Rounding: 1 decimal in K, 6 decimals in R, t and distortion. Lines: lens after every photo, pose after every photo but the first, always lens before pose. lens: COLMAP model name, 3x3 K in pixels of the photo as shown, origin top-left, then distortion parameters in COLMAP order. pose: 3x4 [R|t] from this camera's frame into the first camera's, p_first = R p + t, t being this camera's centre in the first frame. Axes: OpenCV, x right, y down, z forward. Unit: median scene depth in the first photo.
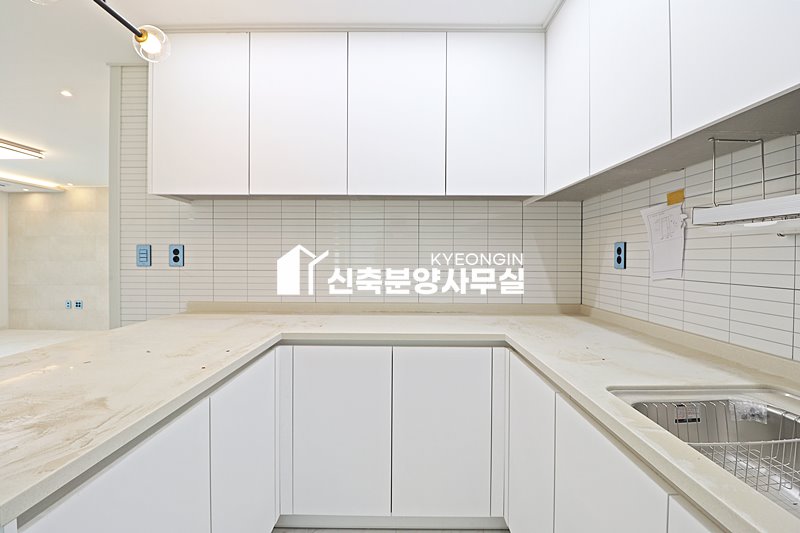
lens RADIAL K [[371.8, 0, 399.4], [0, 371.8, 261.6], [0, 0, 1]] dist [-0.005368, -0.010020]
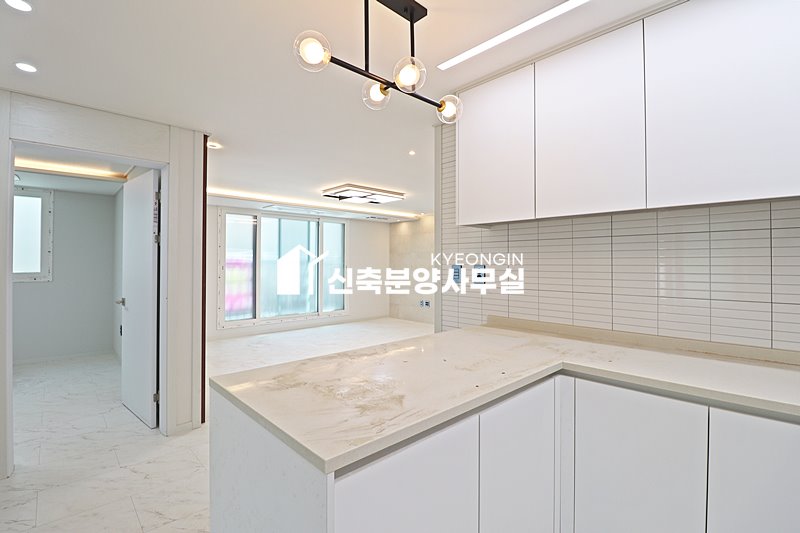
lens RADIAL K [[371.8, 0, 400.4], [0, 371.8, 259.2], [0, 0, 1]] dist [-0.005368, -0.010020]
pose [[0.691798, -0.010585, -0.722013, 0.088413], [-0.006912, 0.999750, -0.021280, -0.050450], [0.722058, 0.019713, 0.691552, 0.024213]]
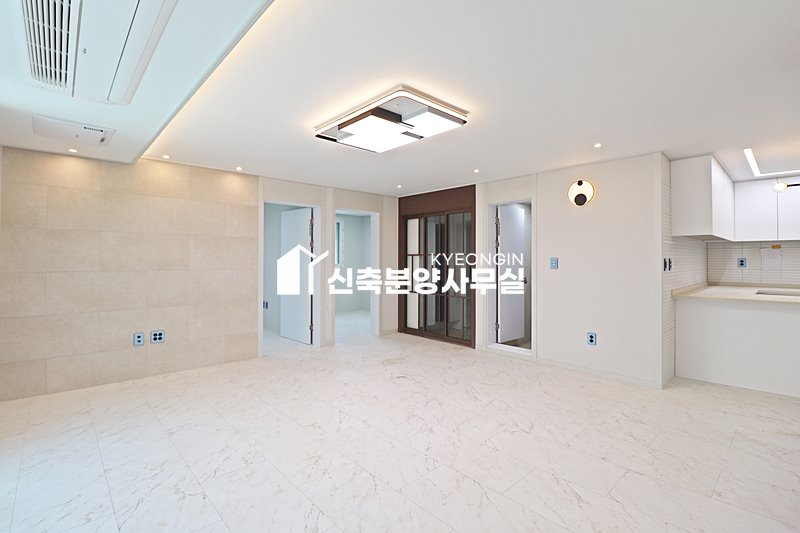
lens RADIAL K [[371.8, 0, 393.0], [0, 371.8, 255.4], [0, 0, 1]] dist [-0.005368, -0.010020]
pose [[0.734155, 0.004772, 0.678966, -3.621281], [0.008096, 0.999843, -0.015782, -0.056013], [-0.678934, 0.017083, 0.734000, 0.782276]]
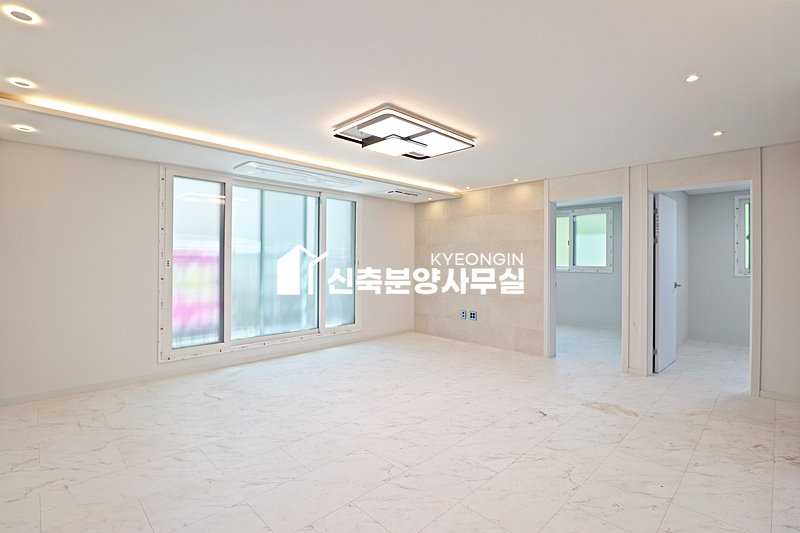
lens RADIAL K [[371.8, 0, 402.6], [0, 371.8, 261.3], [0, 0, 1]] dist [-0.005368, -0.010020]
pose [[0.711673, 0.001991, -0.702508, -1.196315], [-0.010877, 0.999907, -0.008184, -0.040343], [0.702426, 0.013466, 0.711629, 0.715723]]
